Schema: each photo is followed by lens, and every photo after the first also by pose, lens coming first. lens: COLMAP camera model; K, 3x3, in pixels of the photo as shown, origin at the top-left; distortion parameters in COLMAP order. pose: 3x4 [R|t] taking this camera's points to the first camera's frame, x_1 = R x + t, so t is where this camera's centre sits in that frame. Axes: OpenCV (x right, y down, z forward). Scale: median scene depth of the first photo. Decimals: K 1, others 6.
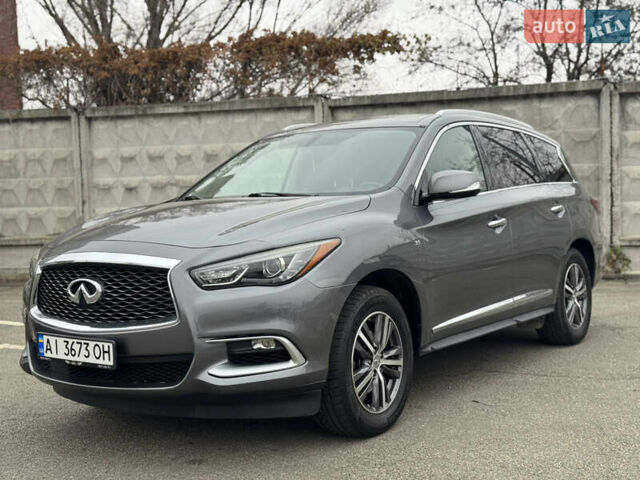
lens RADIAL K [[910.3, 0, 320.0], [0, 910.3, 240.0], [0, 0, 1]] dist [-0.019927, -0.003576]
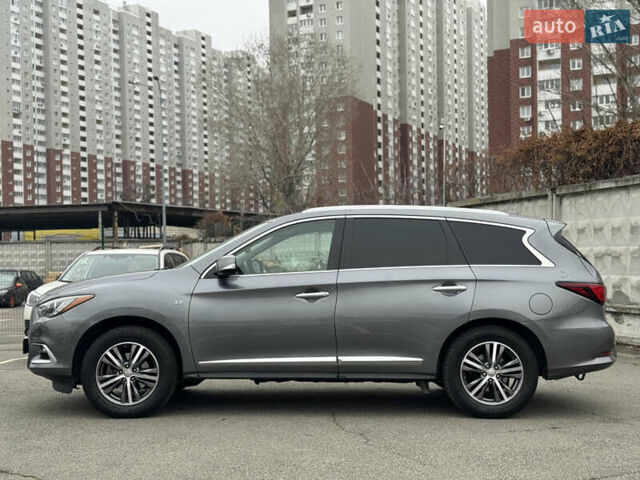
lens RADIAL K [[910.3, 0, 320.0], [0, 910.3, 240.0], [0, 0, 1]] dist [-0.019927, -0.003576]
pose [[0.550246, -0.002948, -0.834998, 1.759710], [-0.052403, 0.997901, -0.038056, -0.064376], [0.833357, 0.064697, 0.548936, 0.428336]]
